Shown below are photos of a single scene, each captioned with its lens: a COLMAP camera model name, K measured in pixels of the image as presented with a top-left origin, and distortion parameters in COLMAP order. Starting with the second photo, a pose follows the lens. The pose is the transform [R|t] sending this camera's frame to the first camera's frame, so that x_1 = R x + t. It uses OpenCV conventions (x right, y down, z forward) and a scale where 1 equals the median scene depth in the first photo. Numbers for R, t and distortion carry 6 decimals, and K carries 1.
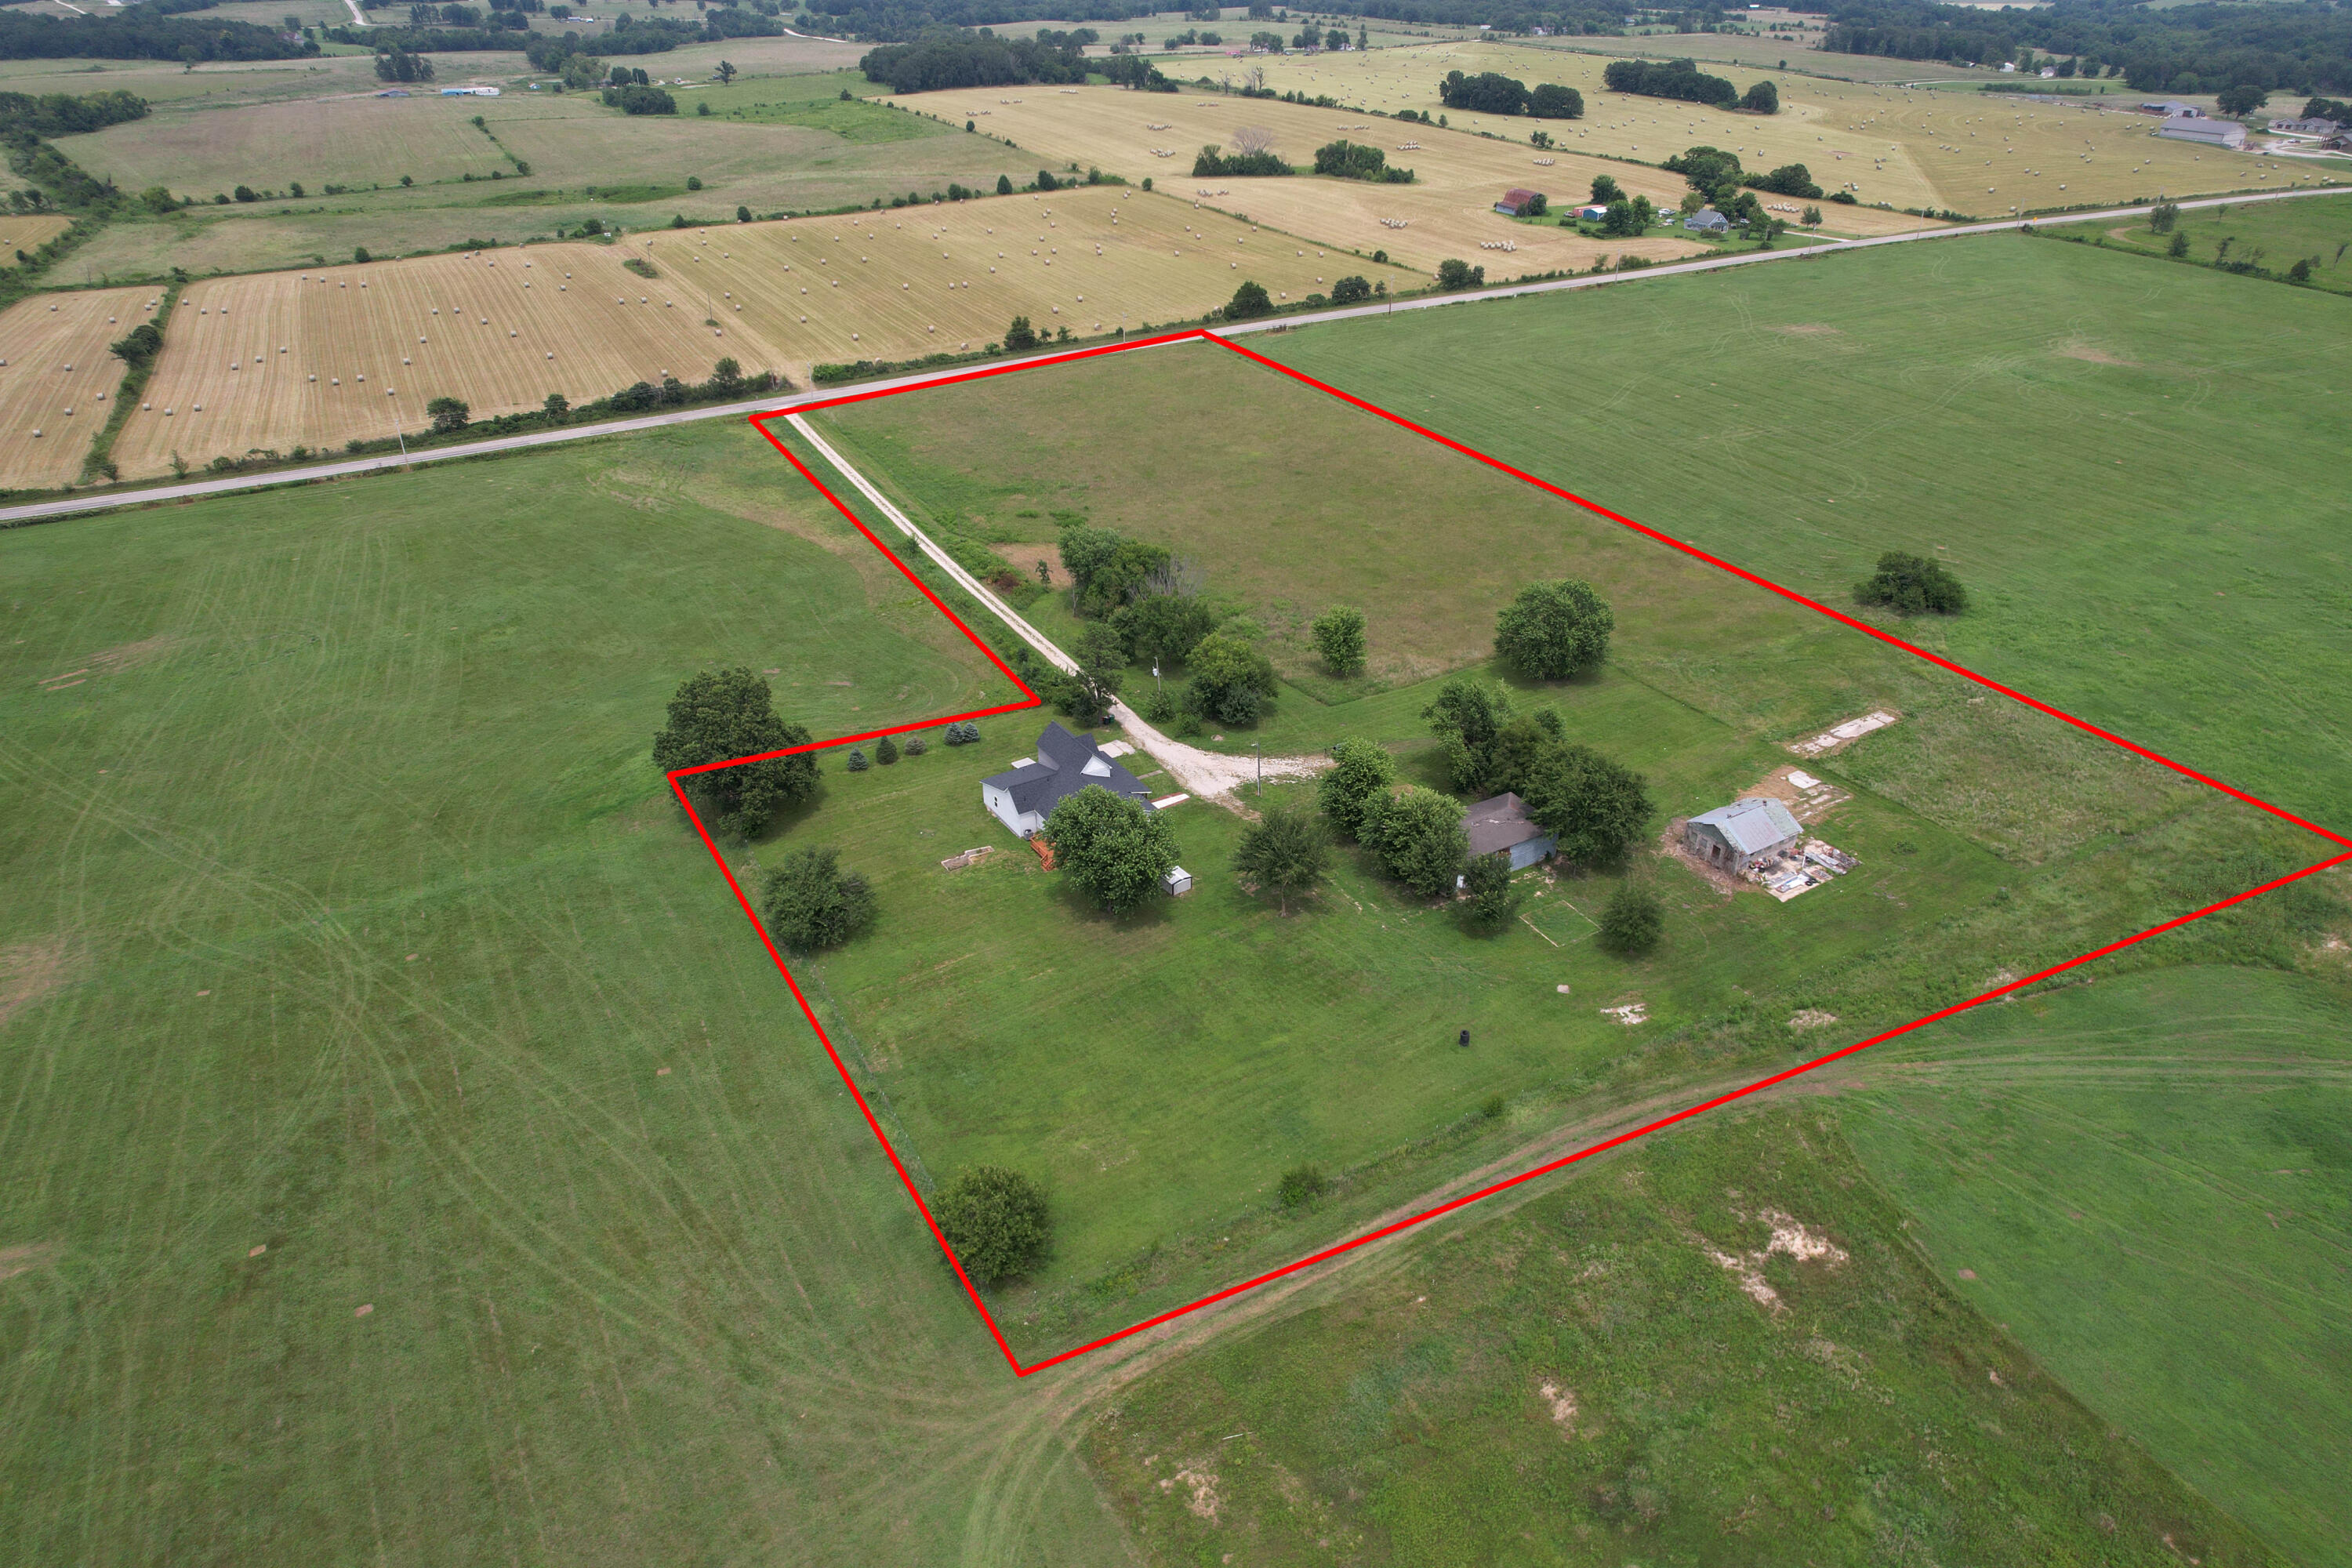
lens RADIAL K [[1506.8, 0, 1182.1], [0, 1506.8, 774.7], [0, 0, 1]] dist [-0.083280, 0.076058]
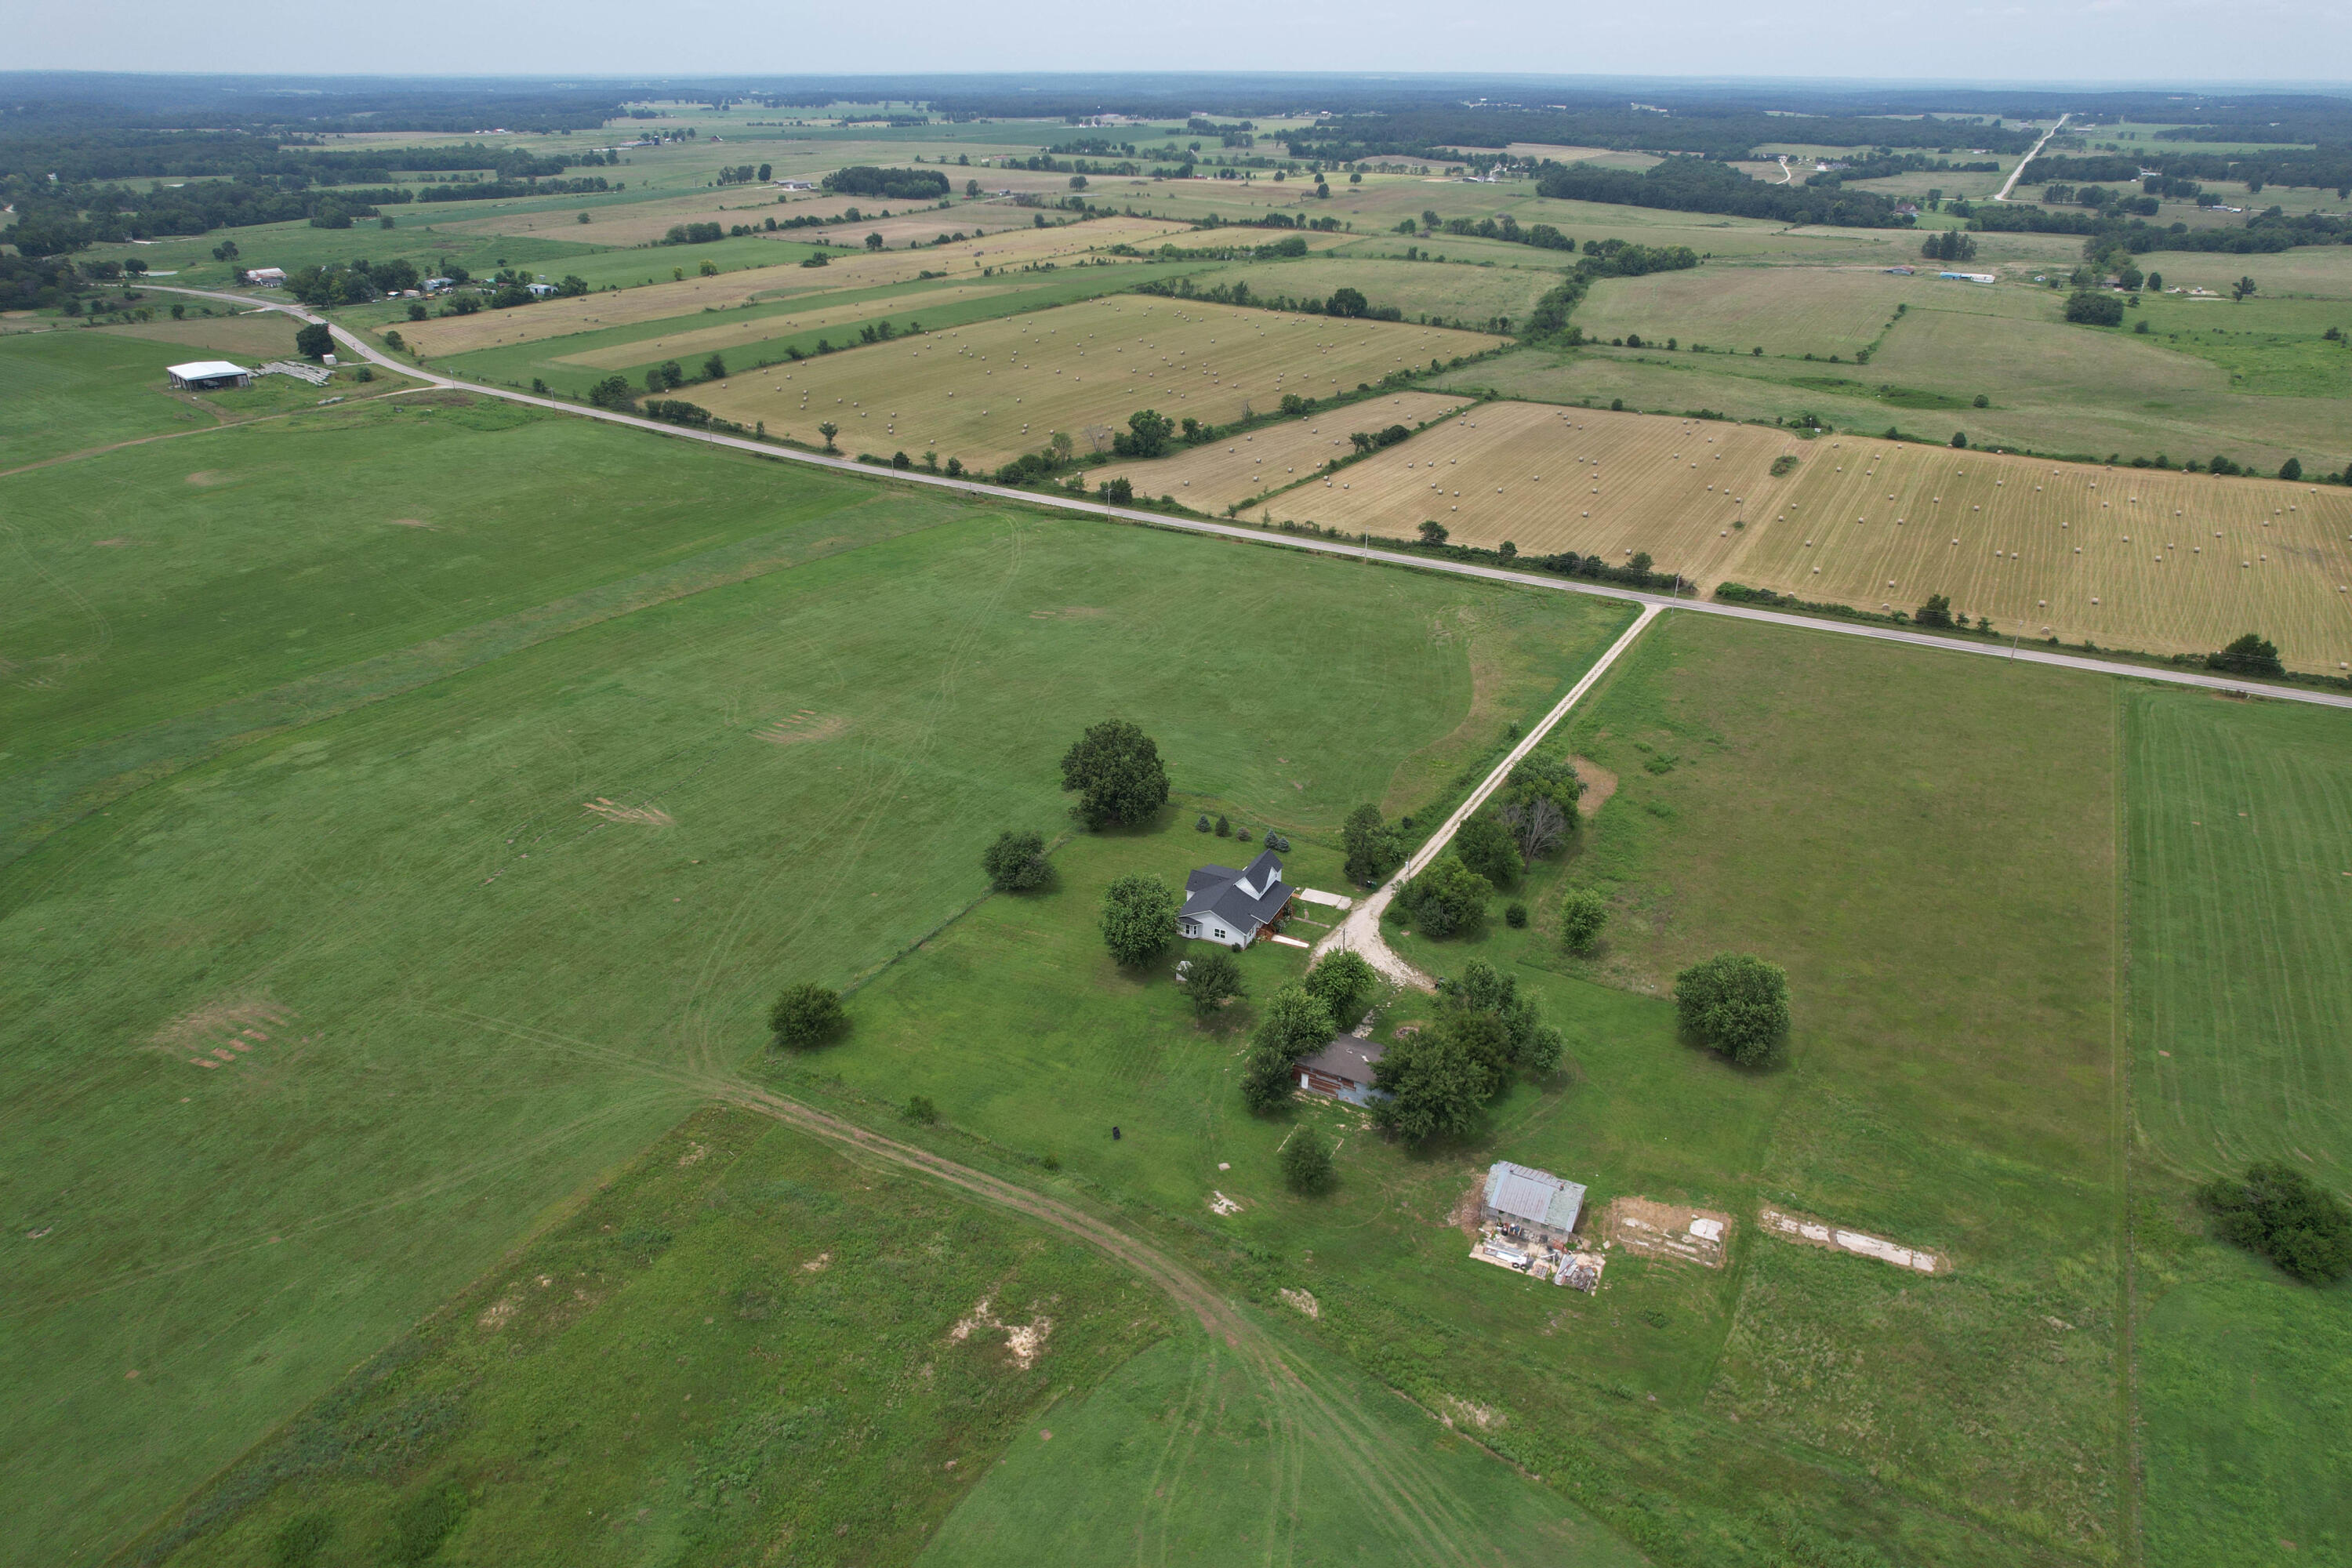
lens RADIAL K [[1506.8, 0, 1182.1], [0, 1506.8, 774.7], [0, 0, 1]] dist [-0.083280, 0.076058]
pose [[0.527571, 0.364429, -0.767372, 0.556910], [-0.427752, 0.894400, 0.130674, -0.151200], [0.733959, 0.259305, 0.627745, 0.066781]]
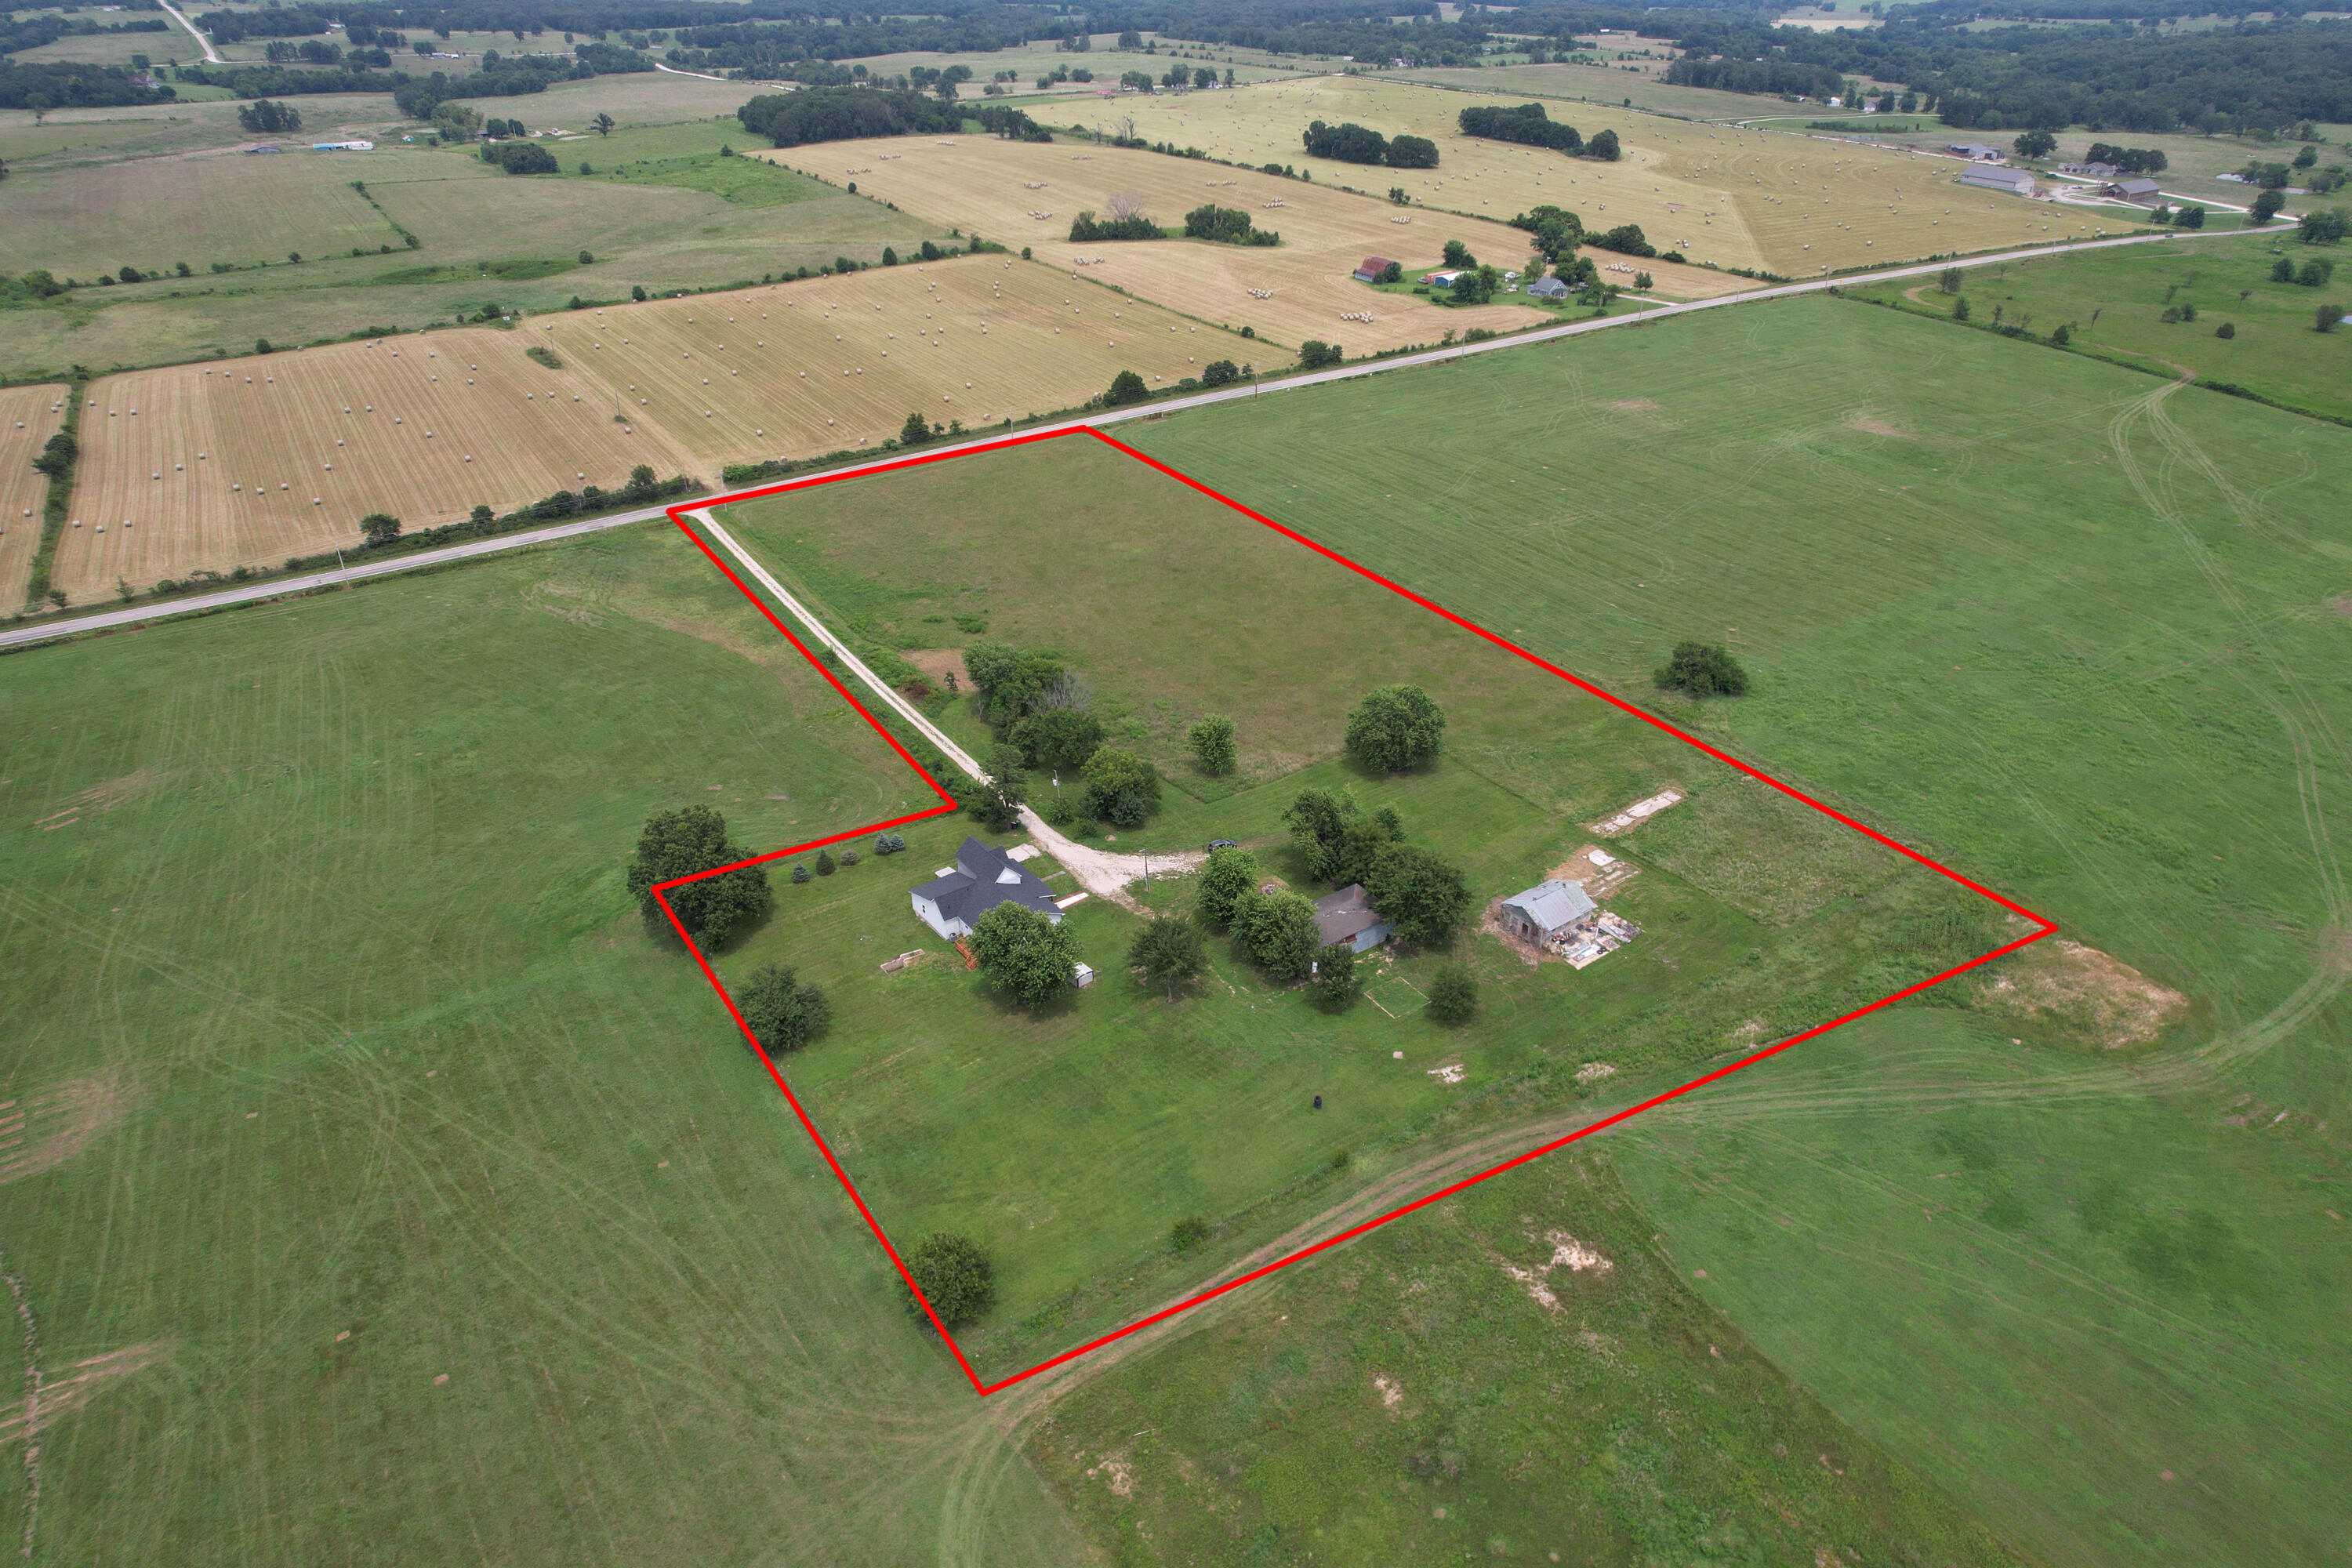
lens RADIAL K [[1506.8, 0, 1182.1], [0, 1506.8, 774.7], [0, 0, 1]] dist [-0.083280, 0.076058]
pose [[0.996970, -0.039343, 0.067101, 0.001834], [0.039510, 0.999218, -0.001176, -0.049175], [-0.067003, 0.003823, 0.997745, -0.116721]]
